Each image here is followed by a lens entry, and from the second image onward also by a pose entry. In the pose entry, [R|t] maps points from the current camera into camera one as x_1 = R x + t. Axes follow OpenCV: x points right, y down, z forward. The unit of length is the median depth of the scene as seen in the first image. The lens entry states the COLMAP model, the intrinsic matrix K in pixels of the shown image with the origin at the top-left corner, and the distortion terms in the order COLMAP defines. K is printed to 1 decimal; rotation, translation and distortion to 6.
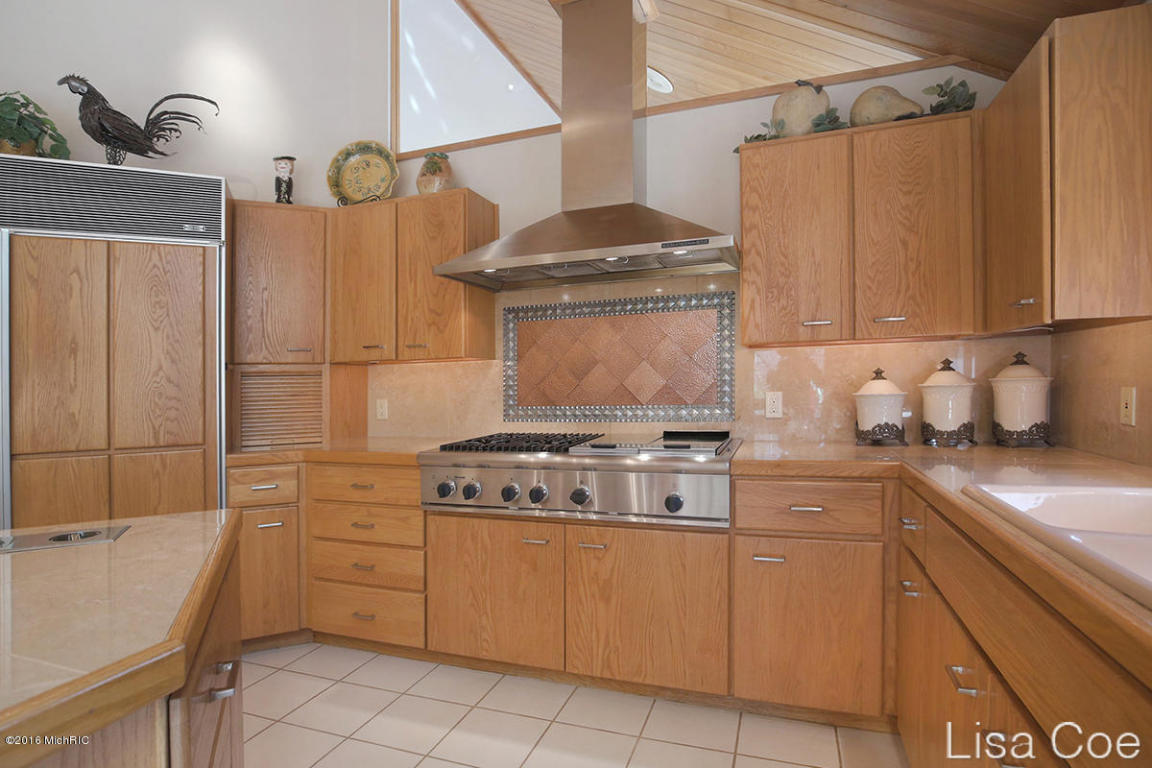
lens RADIAL K [[592.0, 0, 576.0], [0, 592.0, 384.0], [0, 0, 1]] dist [-0.003094, -0.000340]
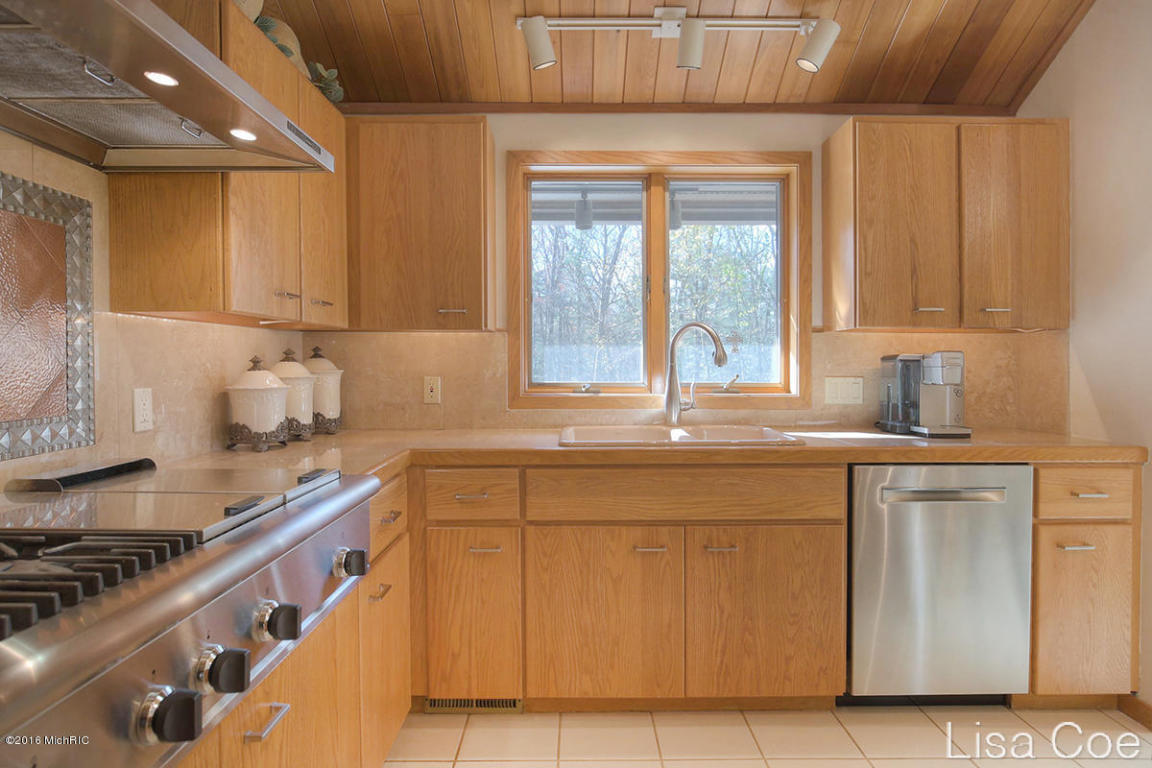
lens RADIAL K [[636.1, 0, 576.0], [0, 636.1, 384.0], [0, 0, 1]] dist [-0.005090, -0.001122]
pose [[-0.333554, -0.007943, 0.942697, -0.429423], [0.004619, 0.999939, 0.010059, 0.004907], [-0.942720, 0.007709, -0.333497, 0.807782]]
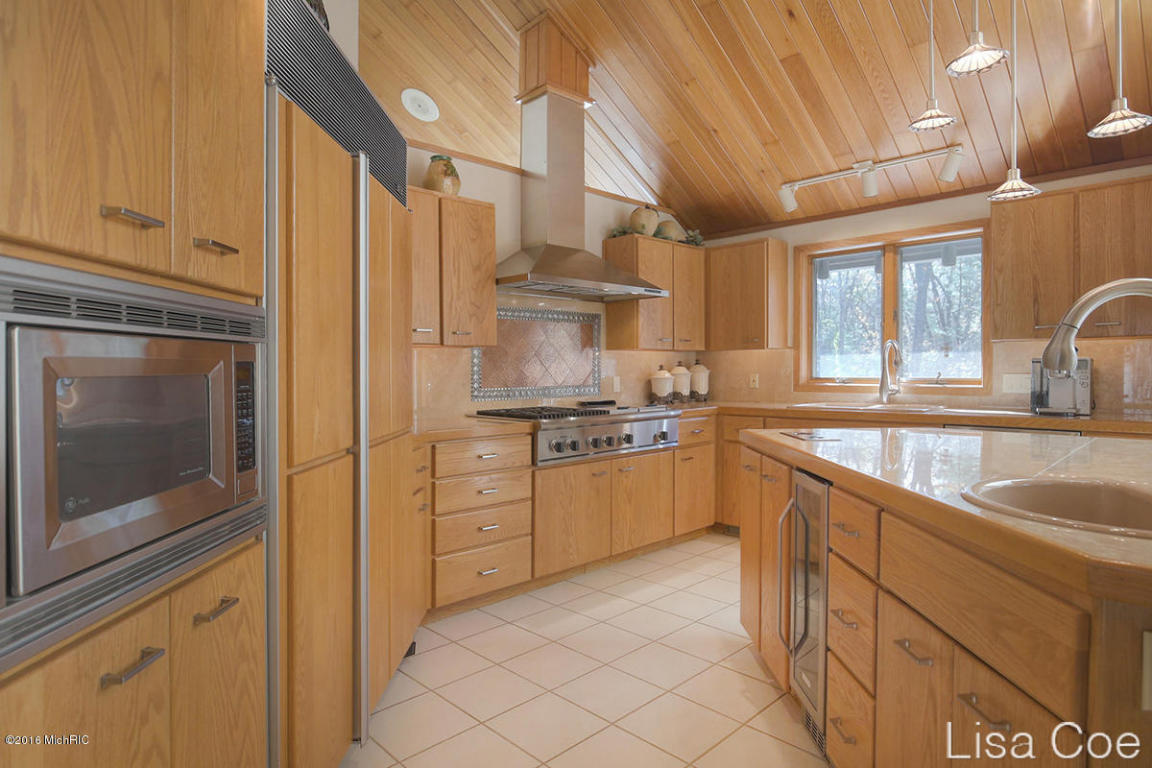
lens RADIAL K [[653.7, 0, 578.5], [0, 653.7, 372.9], [0, 0, 1]] dist [-0.003550, -0.000183]
pose [[0.432297, 0.013443, 0.901631, -1.401952], [-0.004125, 0.999908, -0.012931, 0.027877], [-0.901722, 0.001871, 0.432313, 0.297845]]
